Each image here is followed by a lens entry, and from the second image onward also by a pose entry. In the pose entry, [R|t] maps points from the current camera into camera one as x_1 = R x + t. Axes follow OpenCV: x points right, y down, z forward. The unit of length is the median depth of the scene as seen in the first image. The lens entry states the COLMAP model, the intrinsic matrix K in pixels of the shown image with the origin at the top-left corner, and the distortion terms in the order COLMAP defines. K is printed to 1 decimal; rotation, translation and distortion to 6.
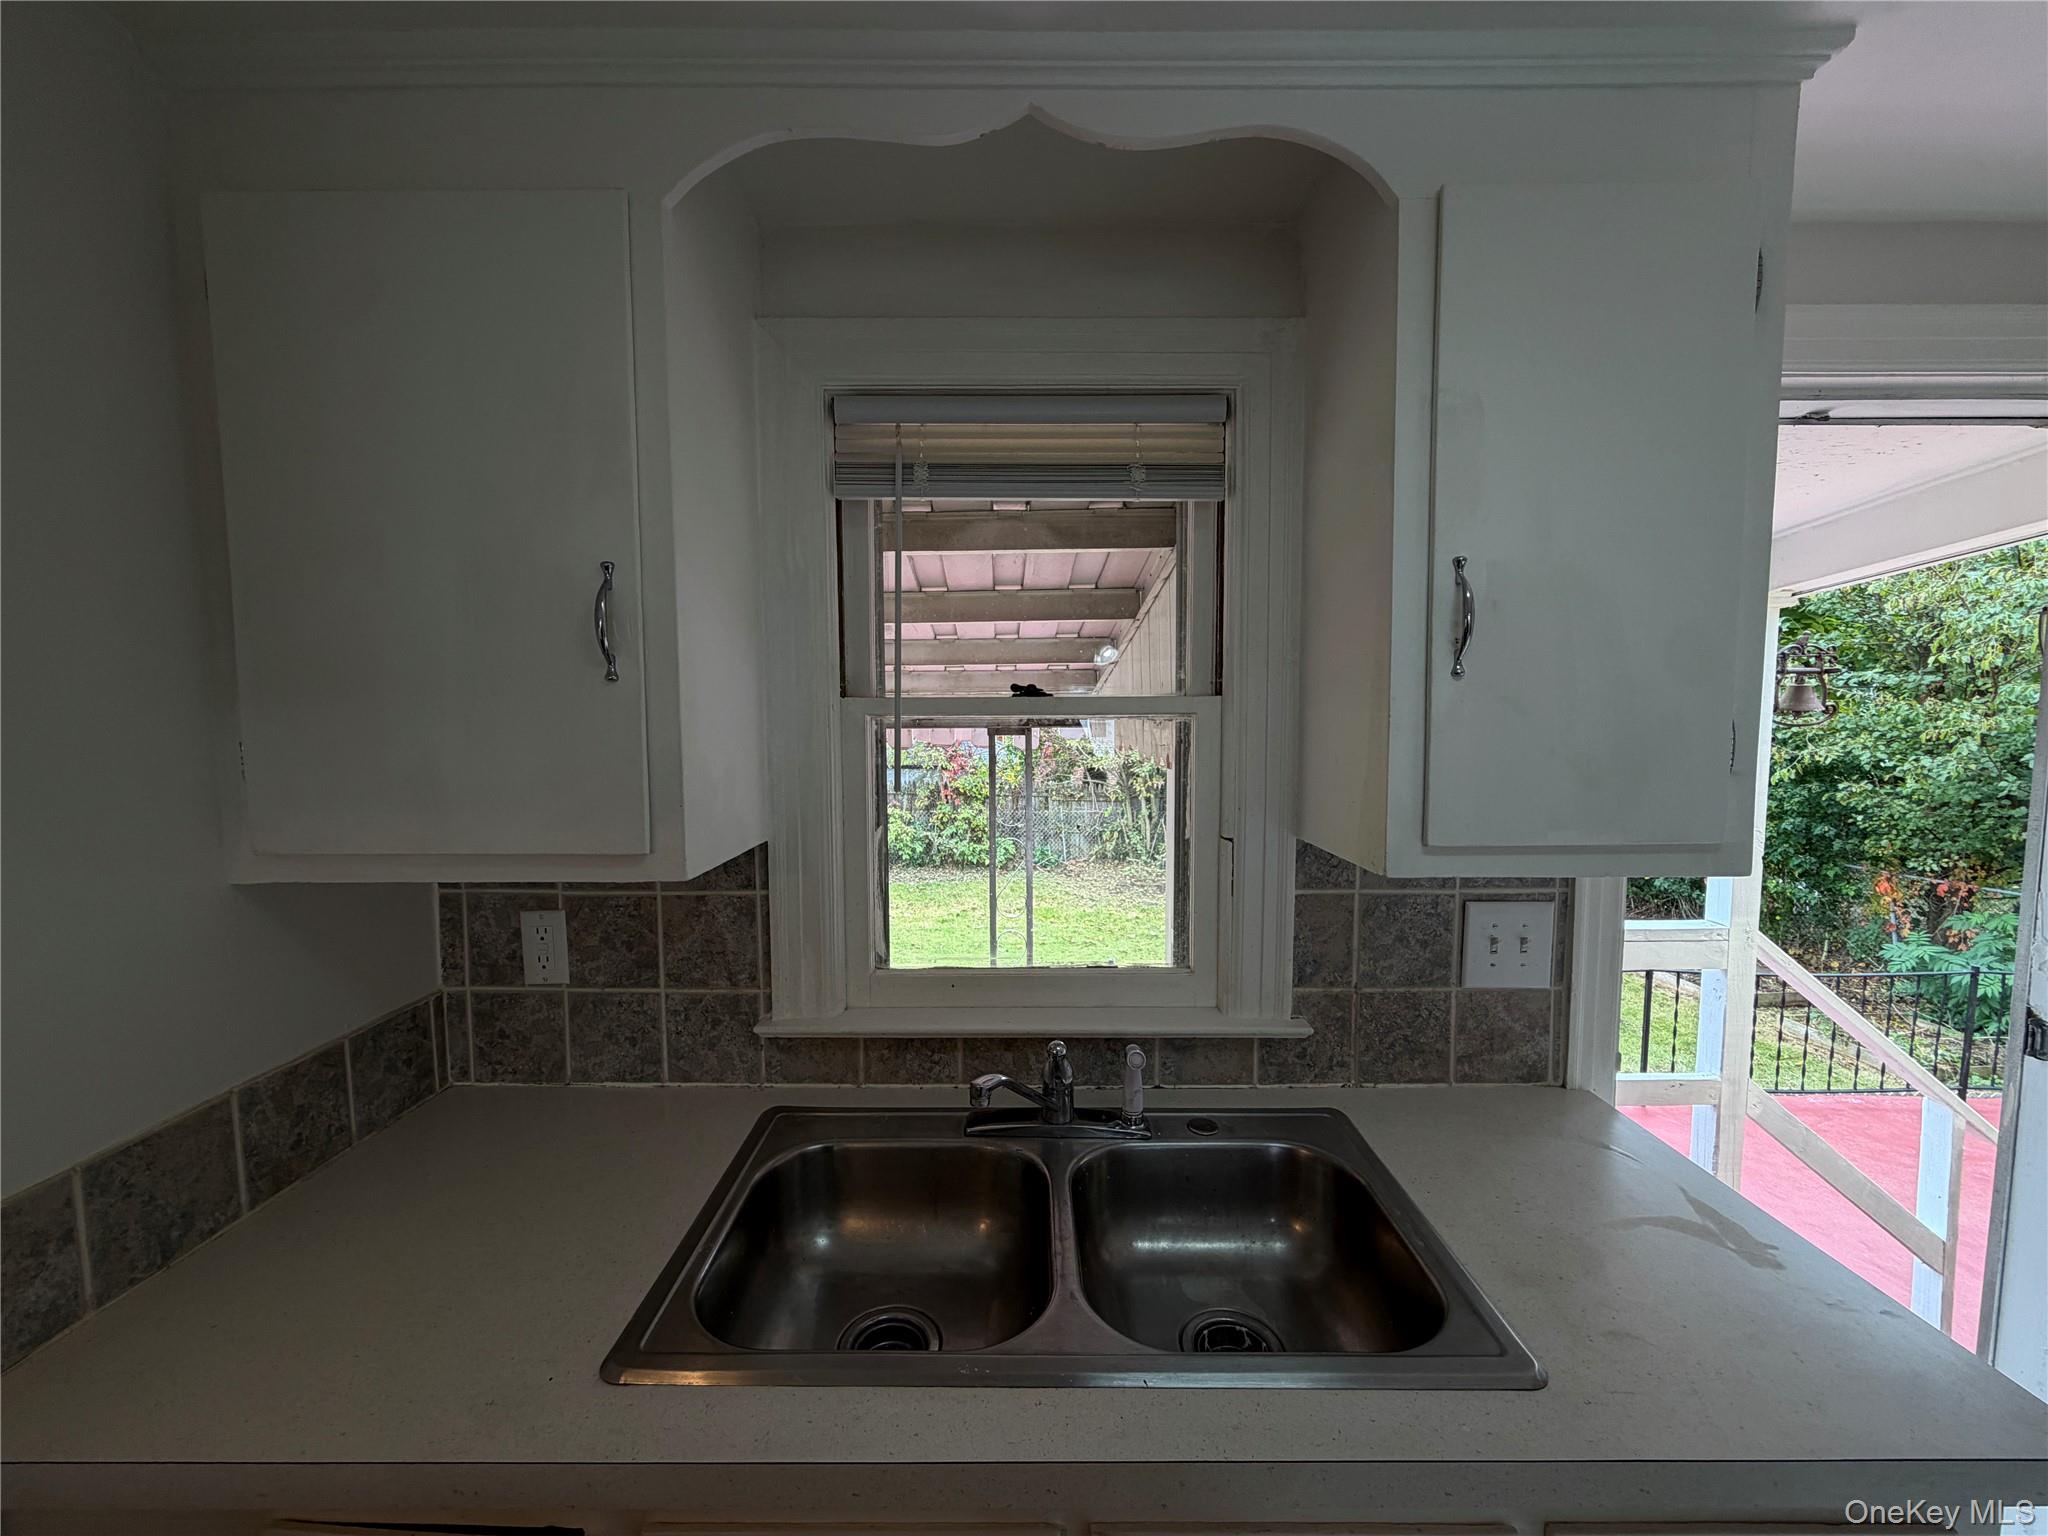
lens RADIAL K [[814.3, 0, 1020.5], [0, 814.3, 767.6], [0, 0, 1]] dist [0.000254, 0.000110]
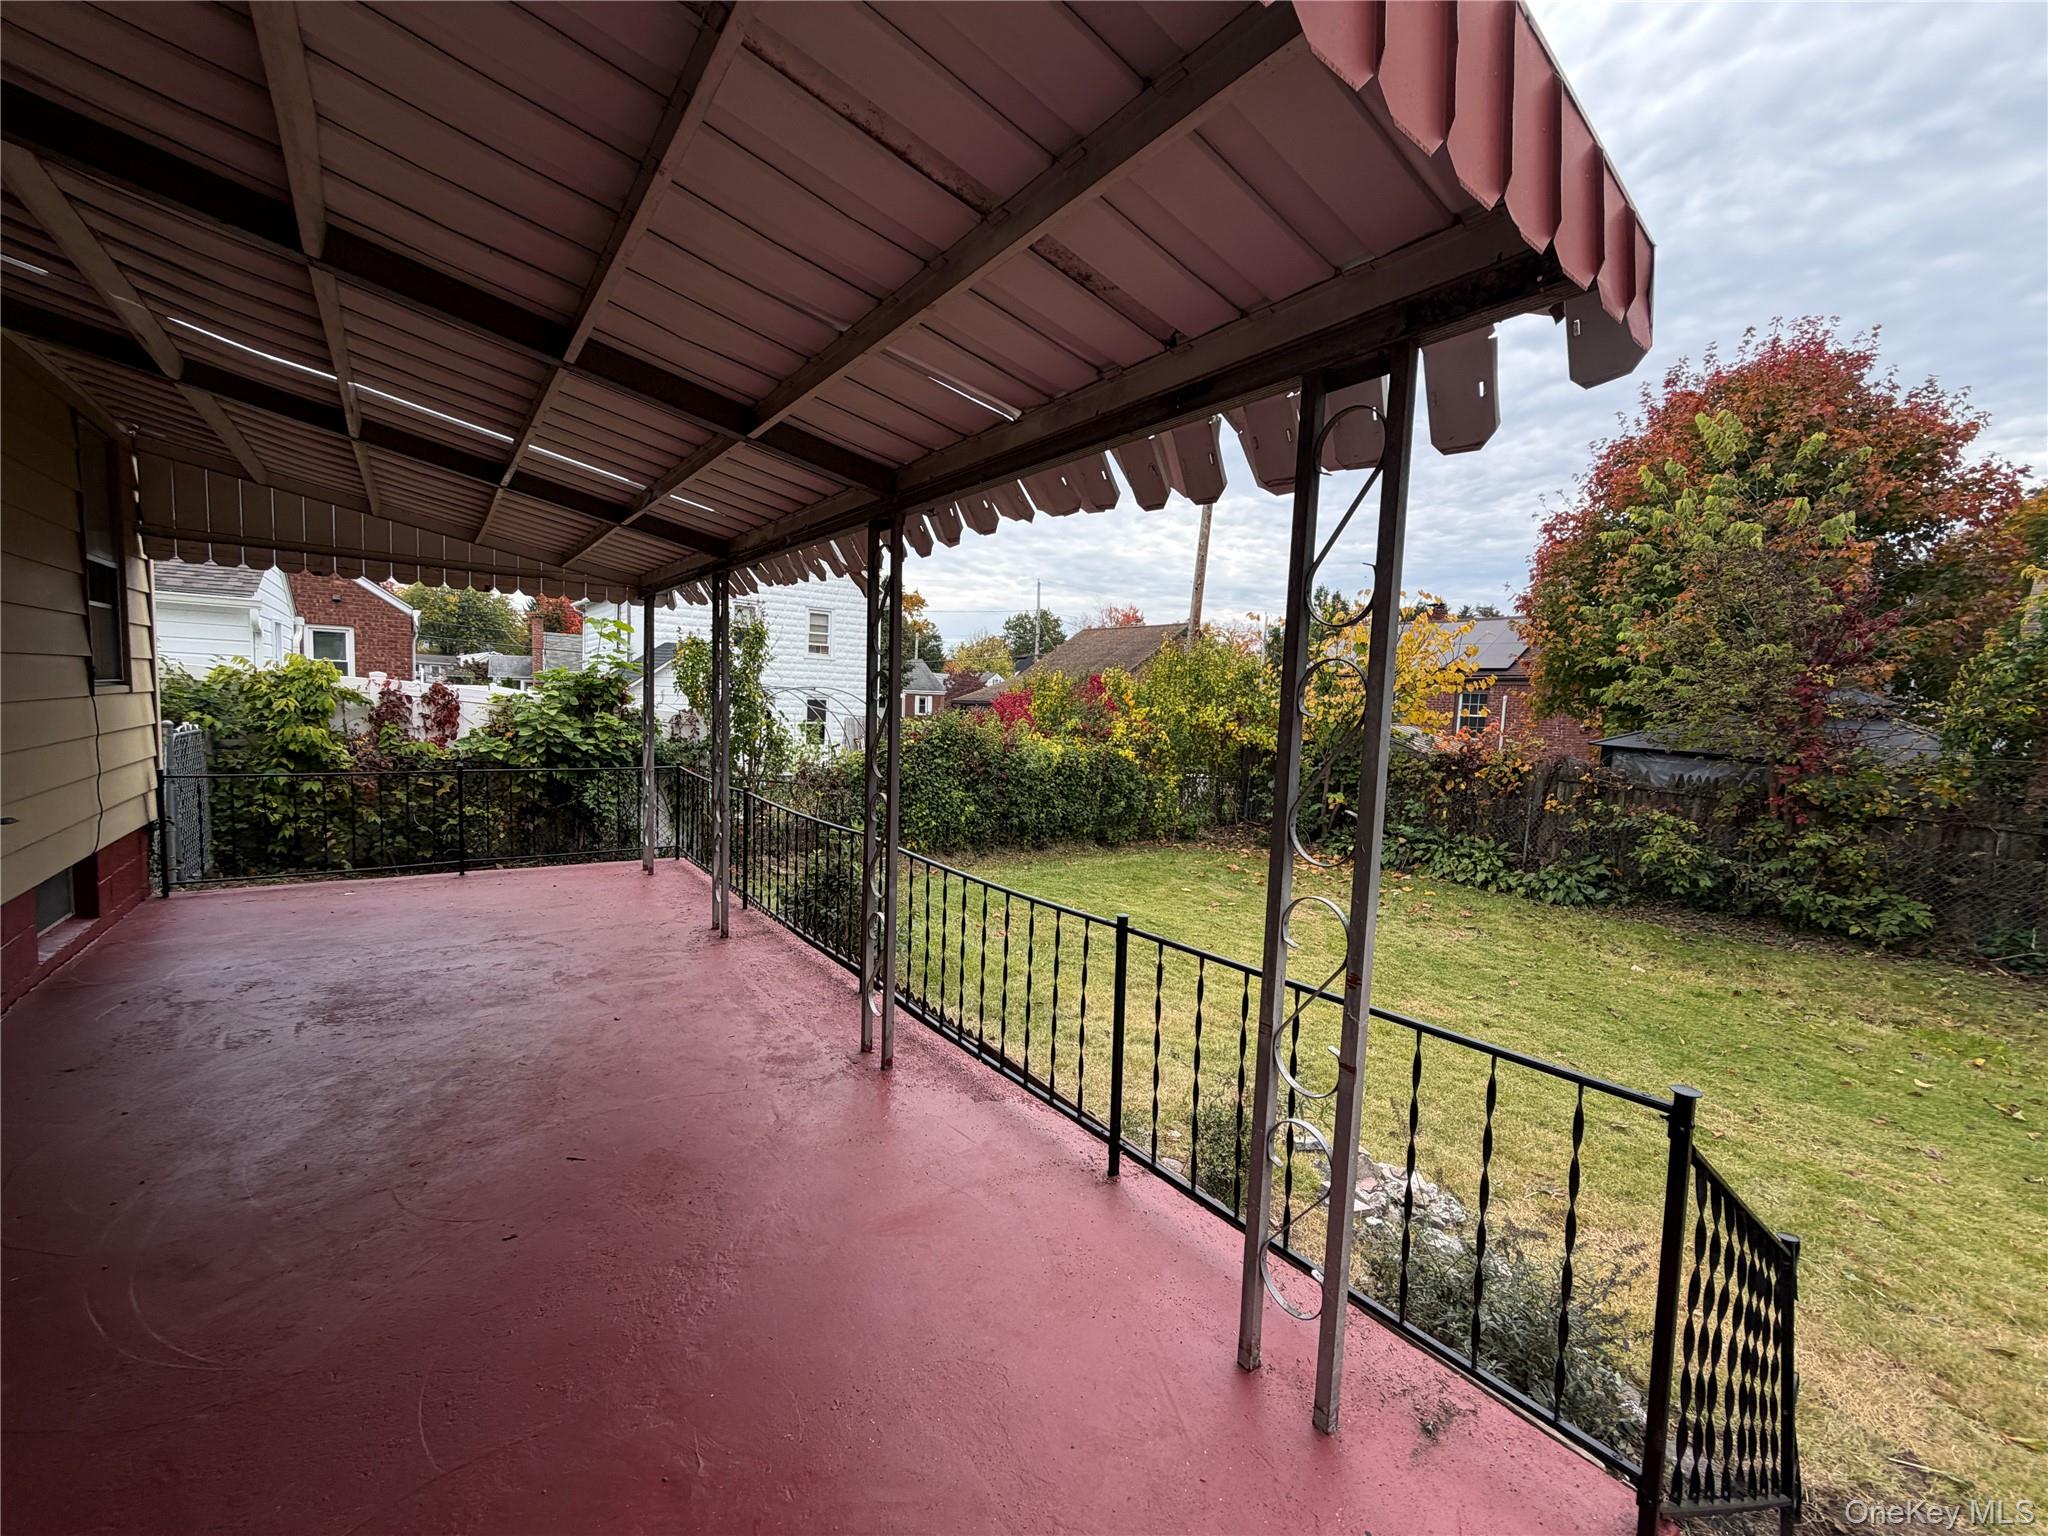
lens RADIAL K [[814.3, 0, 1017.8], [0, 814.3, 769.6], [0, 0, 1]] dist [0.000254, 0.000110]
pose [[0.591534, 0.096247, -0.800515, 0.692642], [-0.101683, 0.993828, 0.044351, 0.458250], [0.799843, 0.055163, 0.597669, 2.178730]]
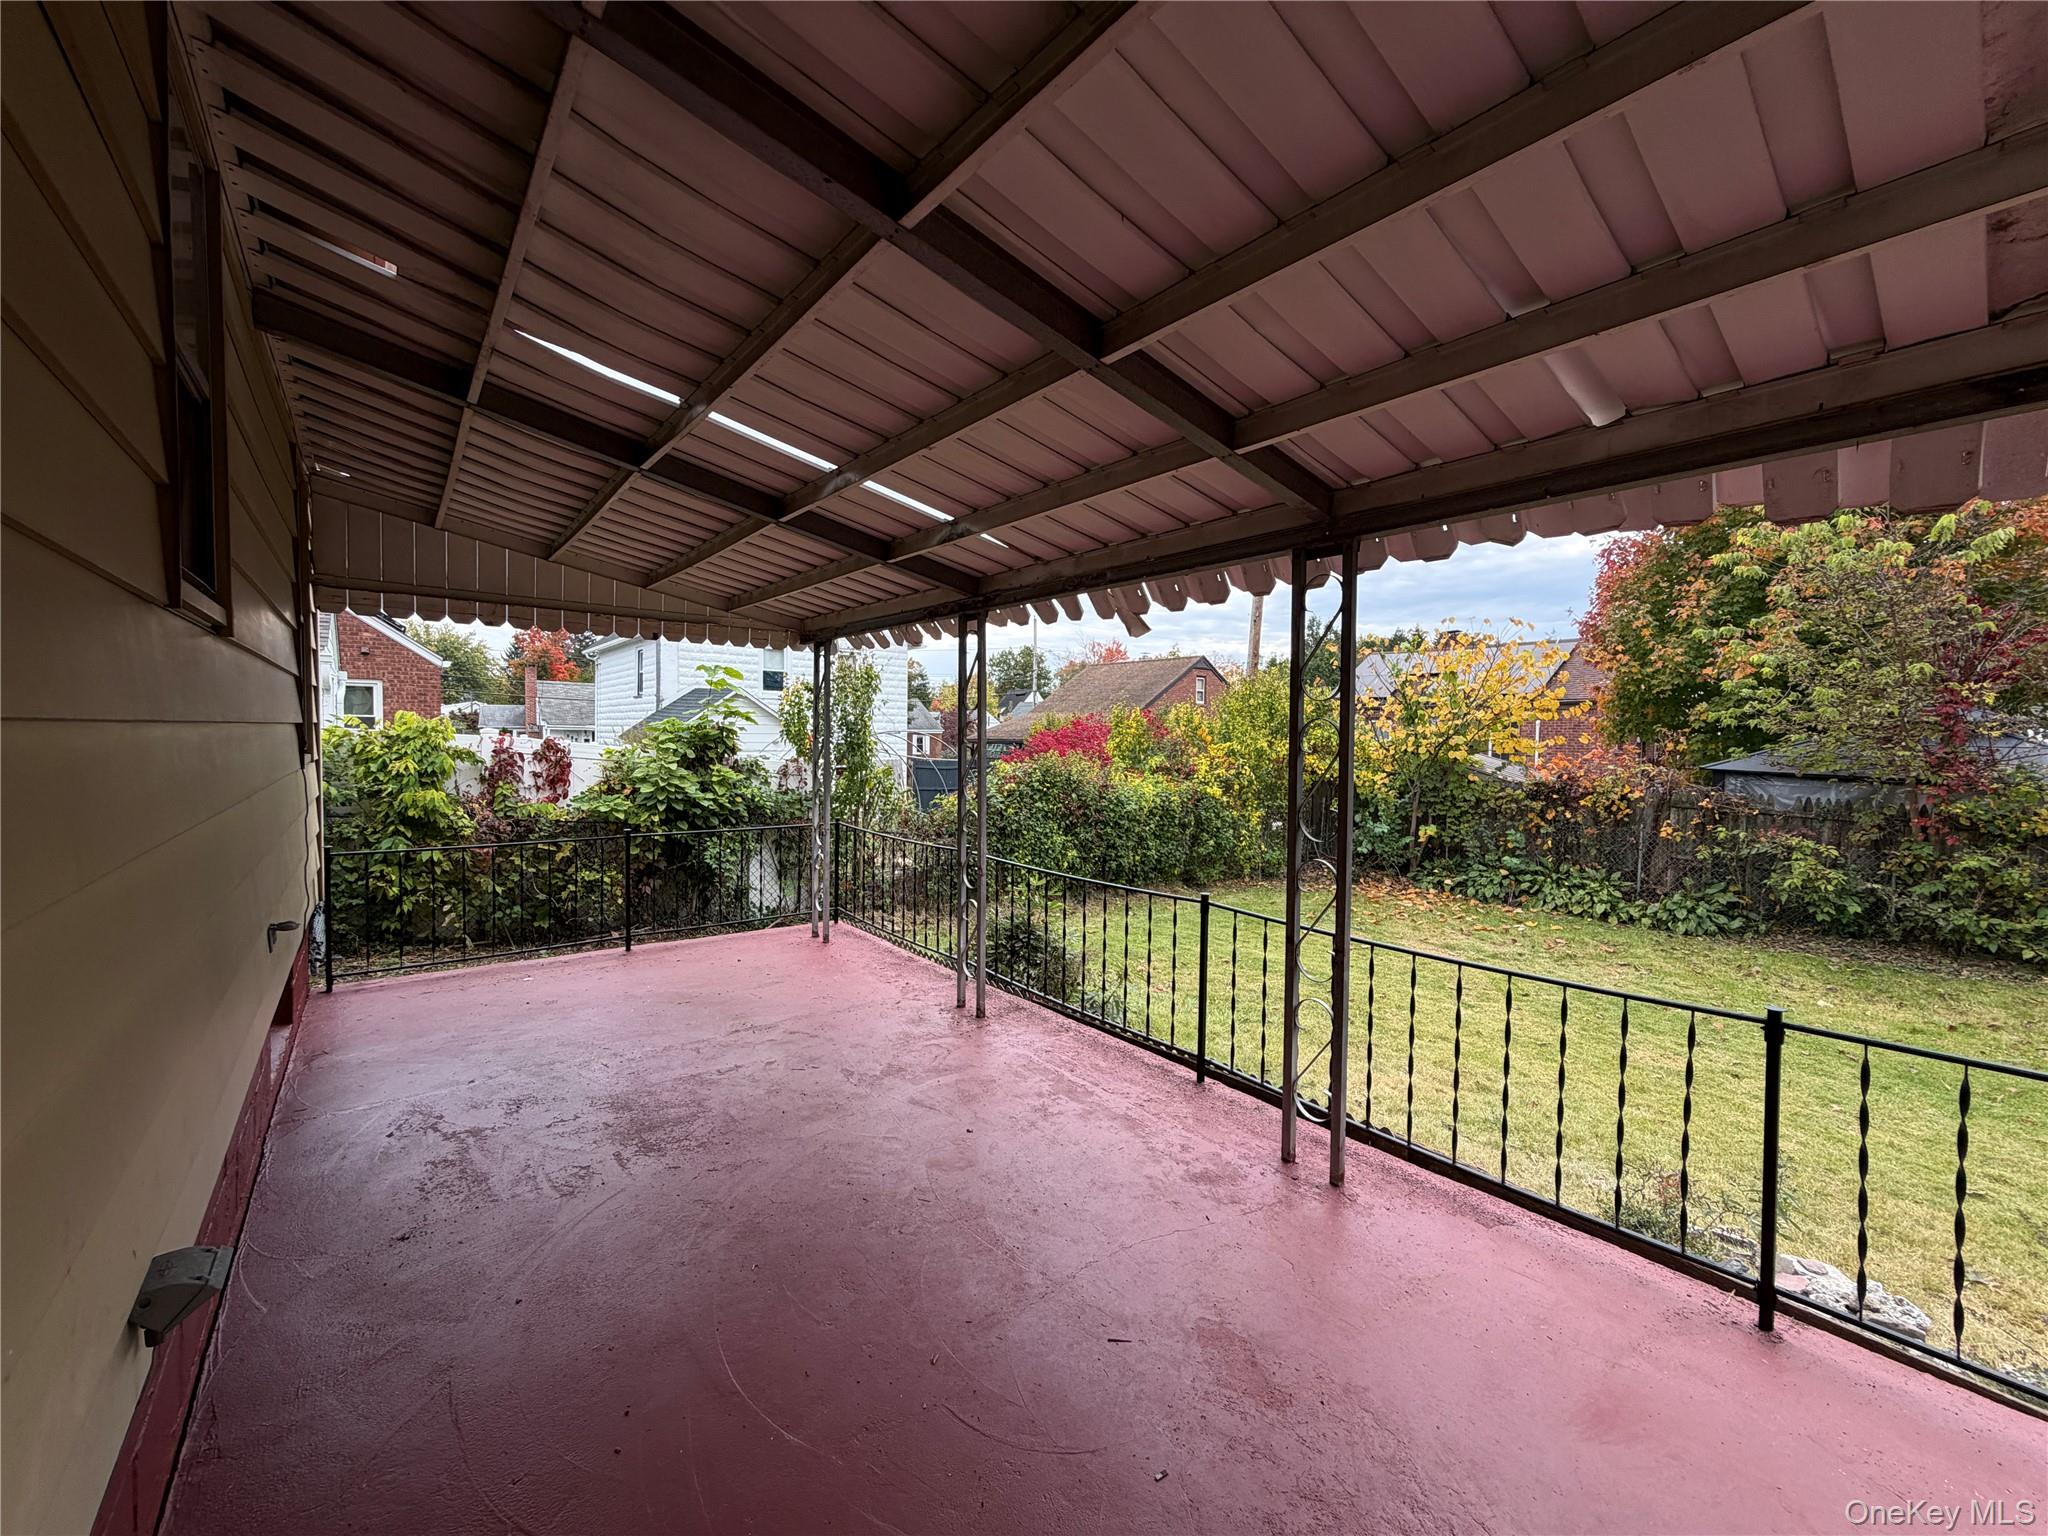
lens RADIAL K [[814.3, 0, 1017.0], [0, 814.3, 769.0], [0, 0, 1]] dist [0.000254, 0.000110]
pose [[0.614105, 0.044330, -0.787978, -0.379924], [-0.074631, 0.997209, -0.002062, 0.509072], [0.785688, 0.060073, 0.615700, 1.347480]]
